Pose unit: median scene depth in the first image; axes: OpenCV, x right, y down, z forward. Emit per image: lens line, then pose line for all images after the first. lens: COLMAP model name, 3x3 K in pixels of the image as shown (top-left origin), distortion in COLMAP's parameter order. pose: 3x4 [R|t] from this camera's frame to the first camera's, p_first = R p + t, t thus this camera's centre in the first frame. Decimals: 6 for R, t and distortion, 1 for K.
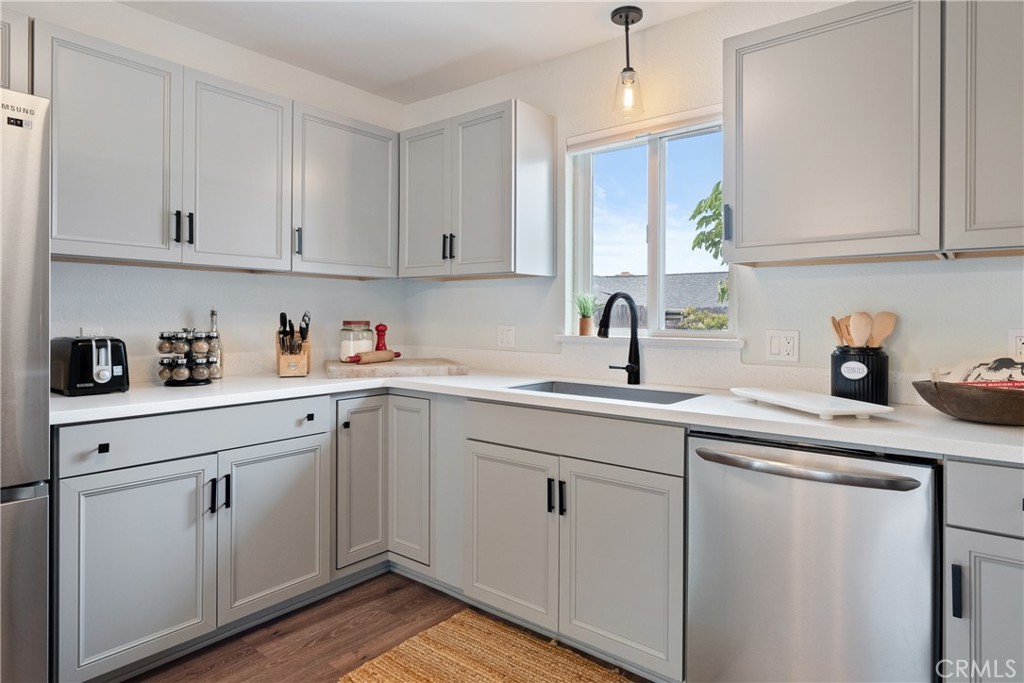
lens RADIAL K [[595.8, 0, 511.1], [0, 595.8, 319.6], [0, 0, 1]] dist [0.000257, 0.000845]
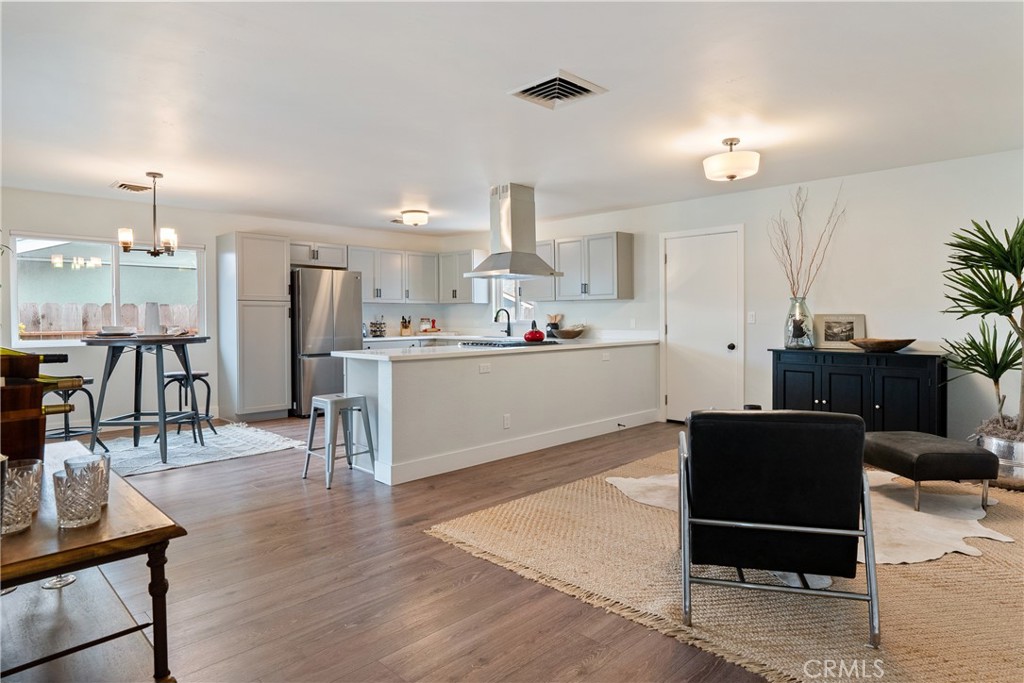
lens RADIAL K [[595.8, 0, 511.1], [0, 595.8, 319.6], [0, 0, 1]] dist [0.000257, 0.000845]
pose [[0.994095, -0.011188, -0.107937, 0.606369], [0.011409, 0.999934, 0.001429, 0.011163], [0.107914, -0.002652, 0.994157, -2.377804]]
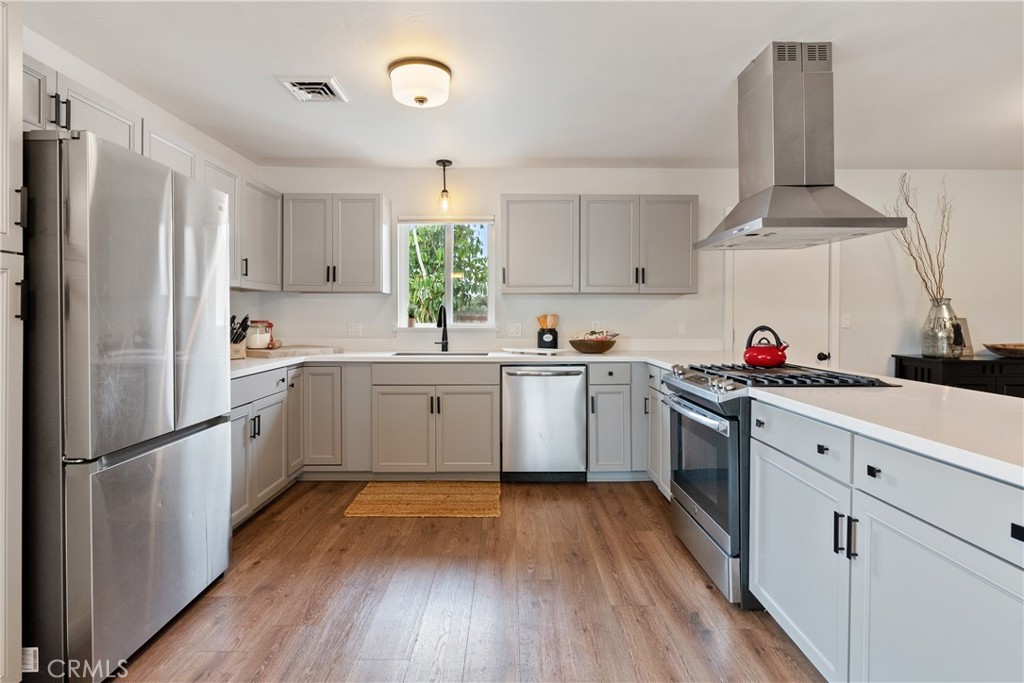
lens RADIAL K [[516.5, 0, 511.0], [0, 516.5, 317.6], [0, 0, 1]] dist [-0.001077, -0.000001]
pose [[0.775545, -0.007470, 0.631249, -0.720096], [0.006756, 0.999971, 0.003532, -0.006442], [-0.631257, 0.001525, 0.775573, -0.462168]]
